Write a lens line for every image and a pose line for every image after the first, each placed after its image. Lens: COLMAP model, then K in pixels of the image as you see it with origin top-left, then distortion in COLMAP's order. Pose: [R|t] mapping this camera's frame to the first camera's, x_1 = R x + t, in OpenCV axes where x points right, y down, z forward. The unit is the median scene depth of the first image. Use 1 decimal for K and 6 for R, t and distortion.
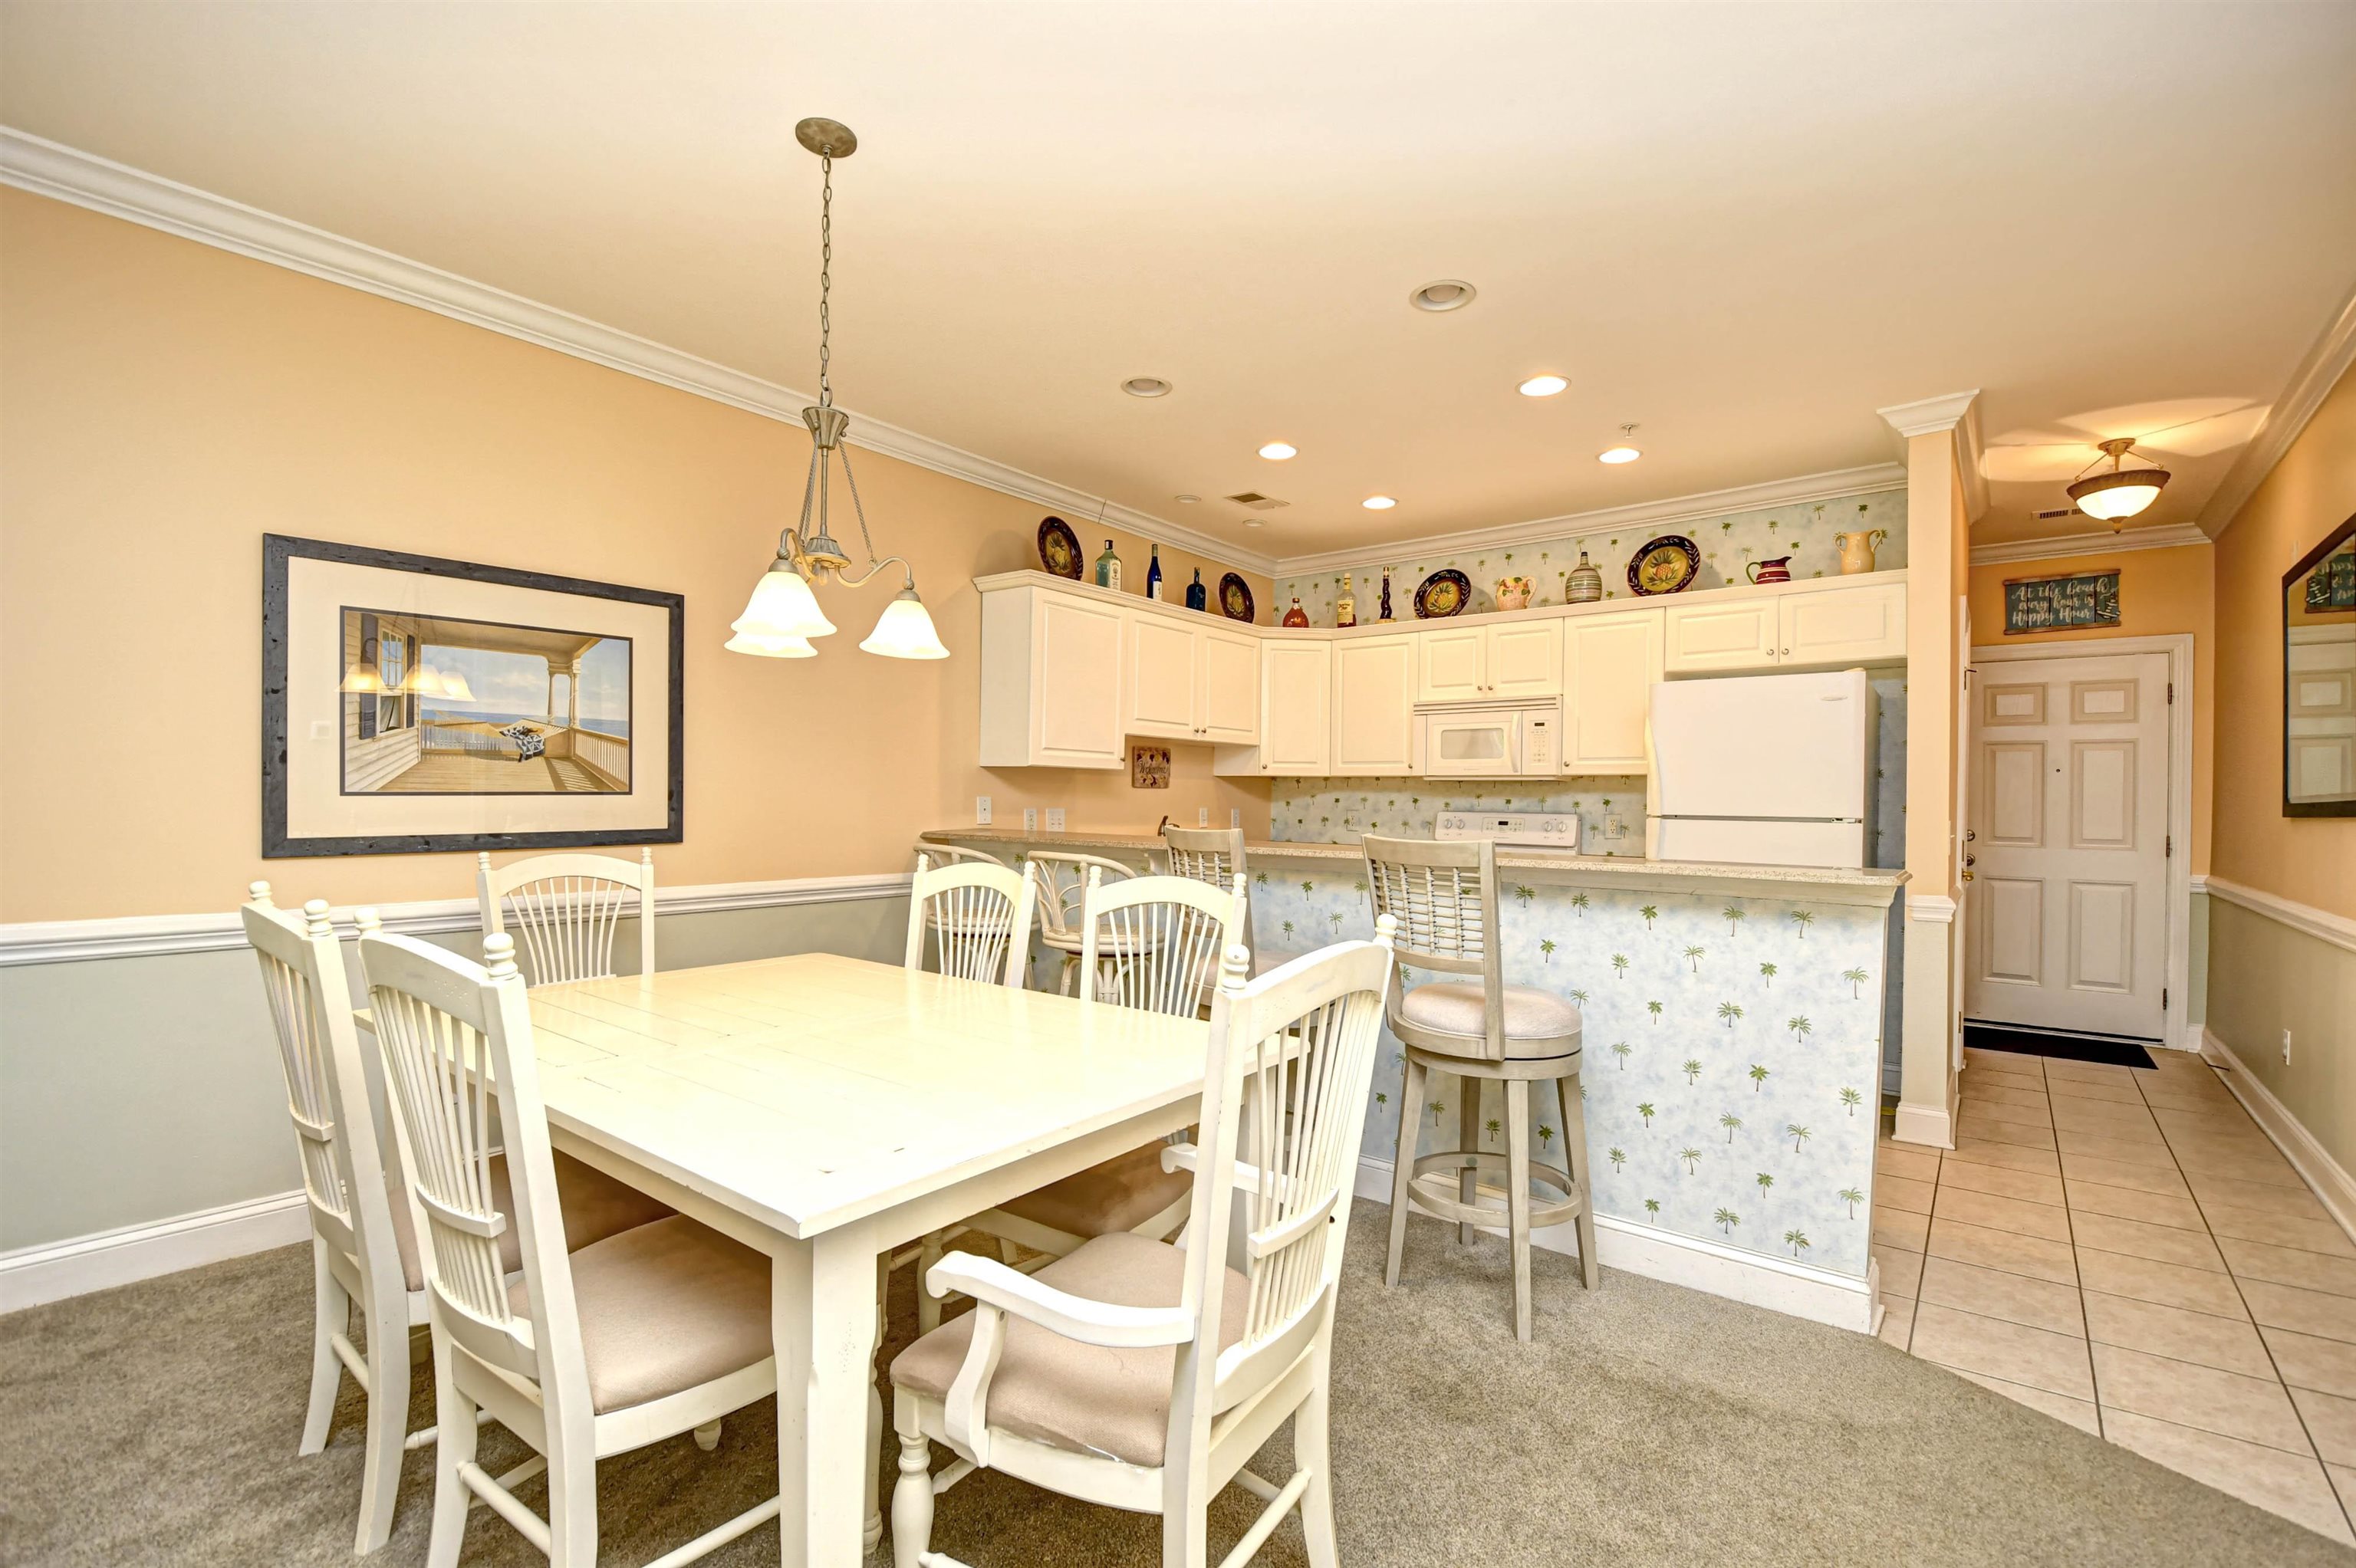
lens RADIAL K [[1043.7, 0, 1248.8], [0, 1043.7, 833.3], [0, 0, 1]] dist [0.000985, -0.010570]
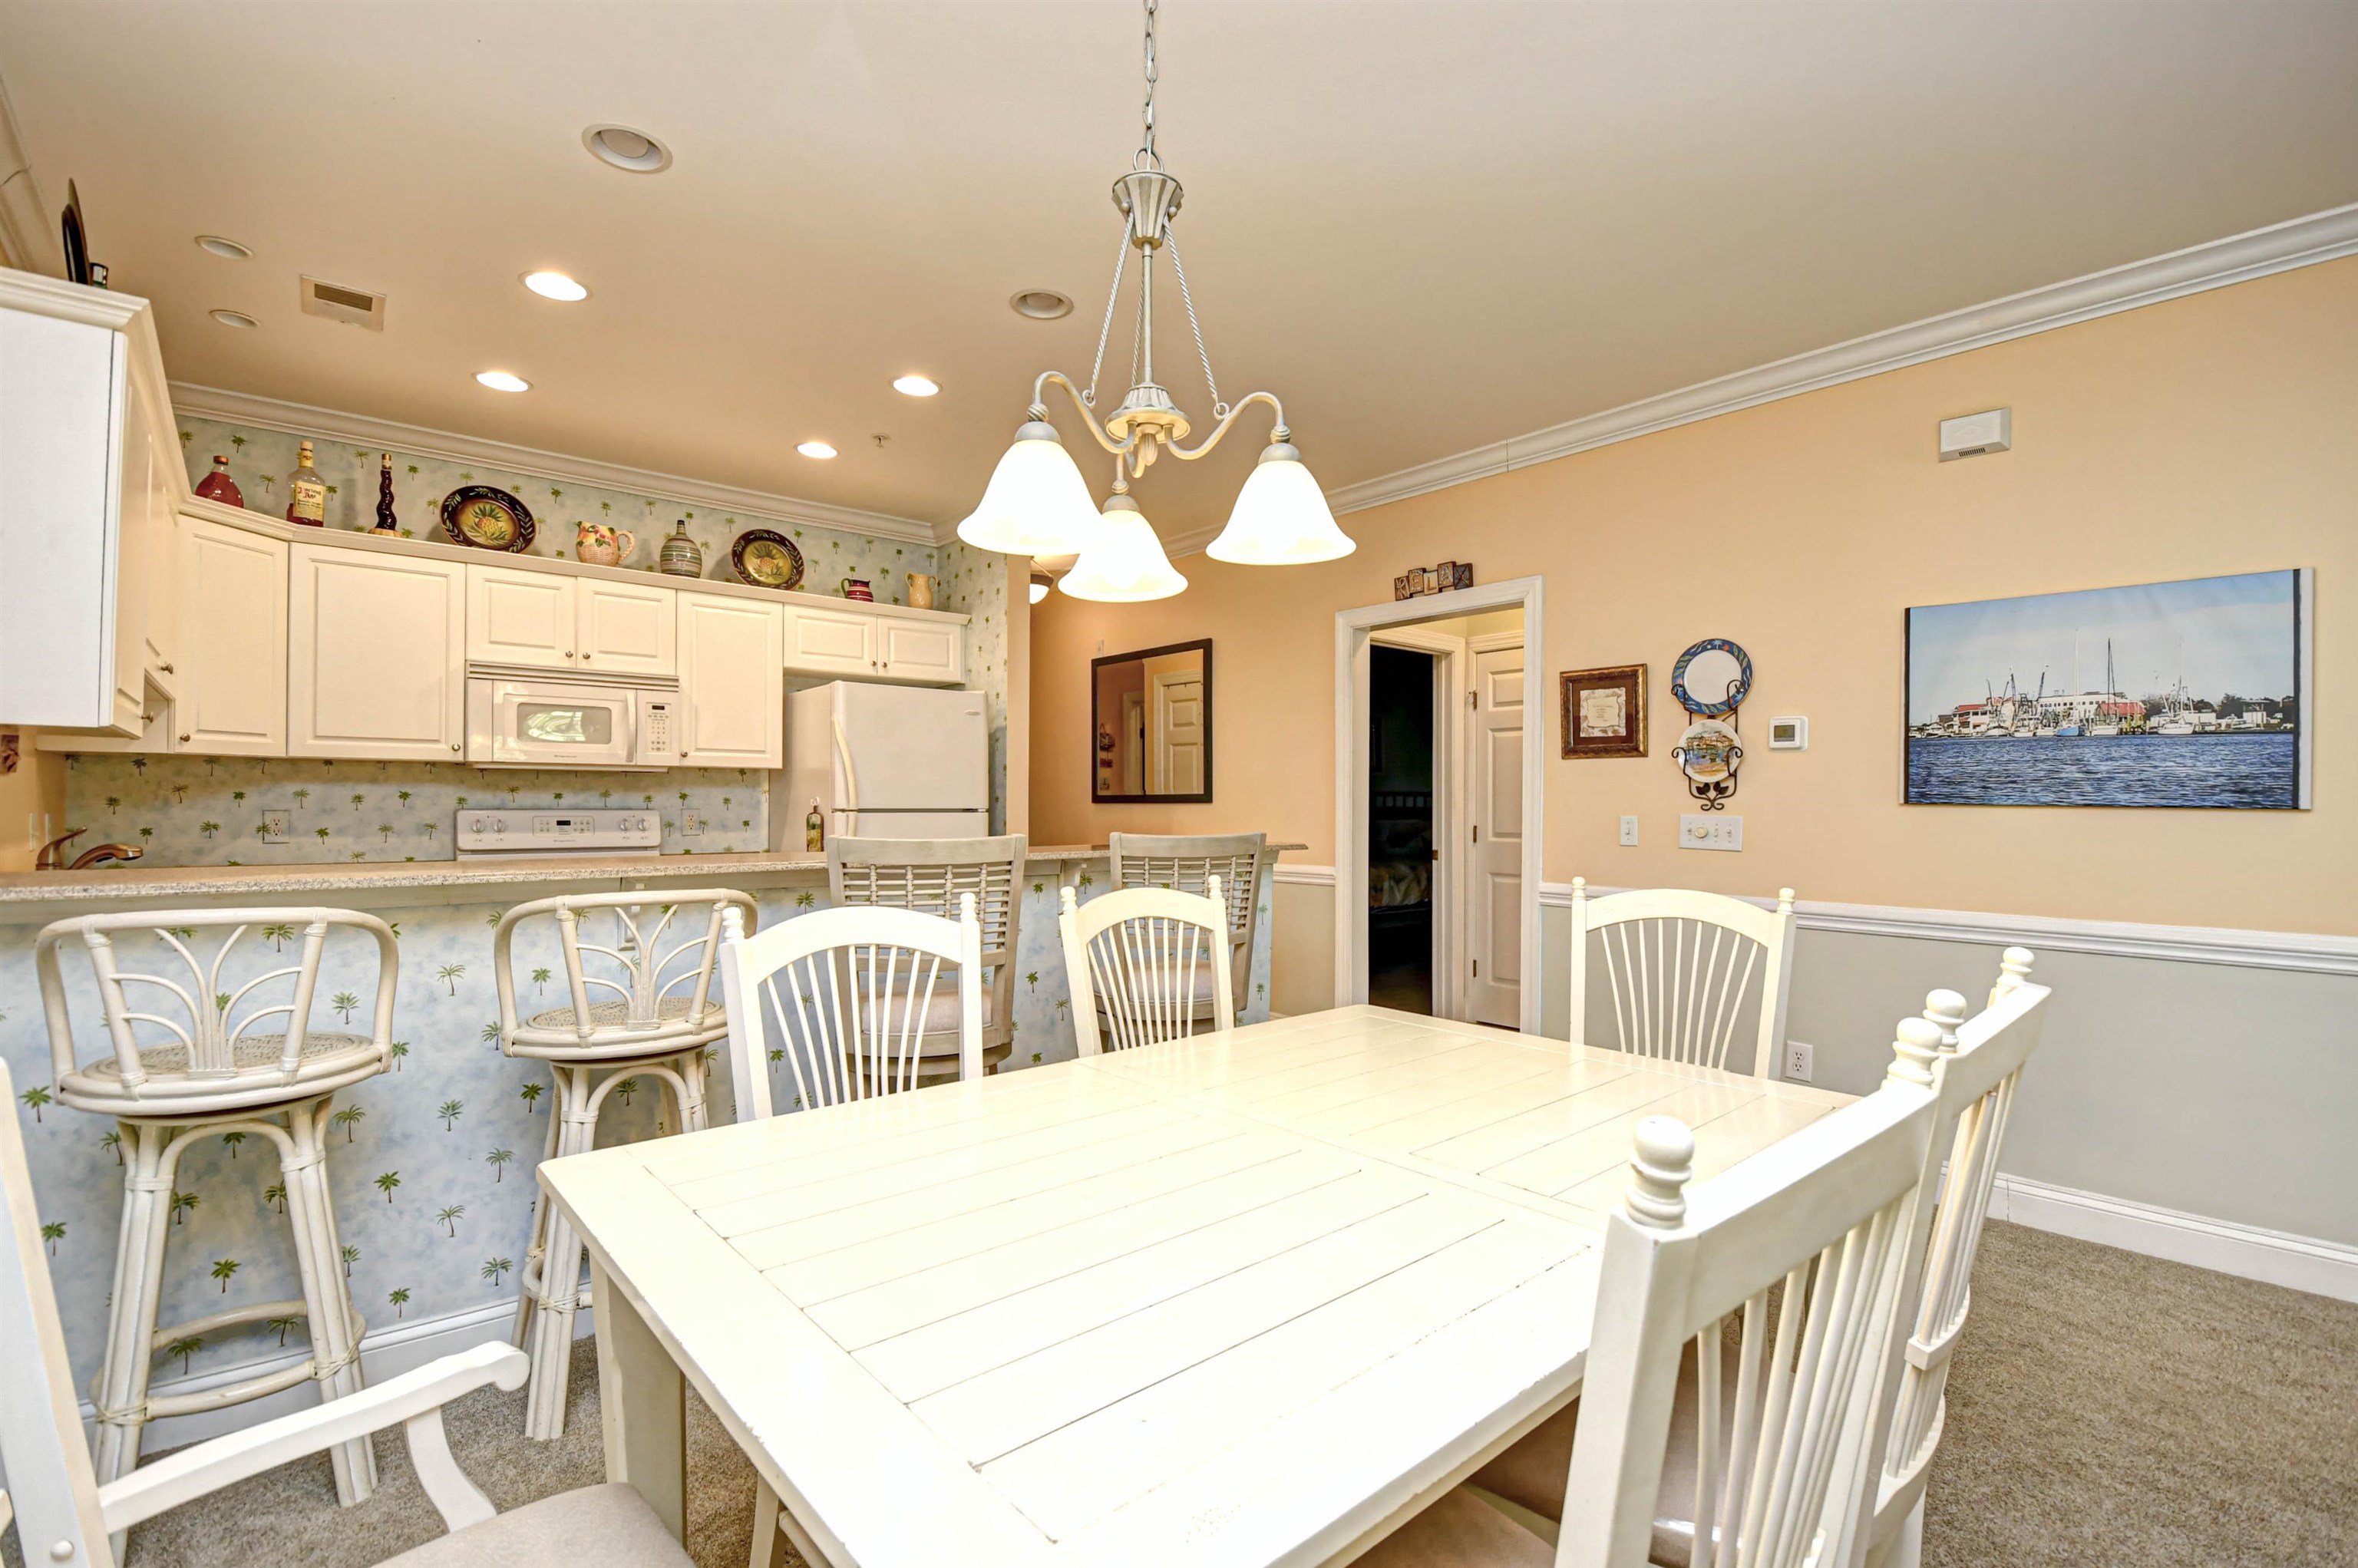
lens RADIAL K [[1039.6, 0, 1179.0], [0, 1039.6, 784.0], [0, 0, 1]] dist [0.021376, -0.012775]
pose [[0.213630, 0.006086, 0.976896, -0.660626], [0.029562, 0.999482, -0.012692, -0.024232], [-0.976467, 0.031590, 0.213339, 0.556794]]
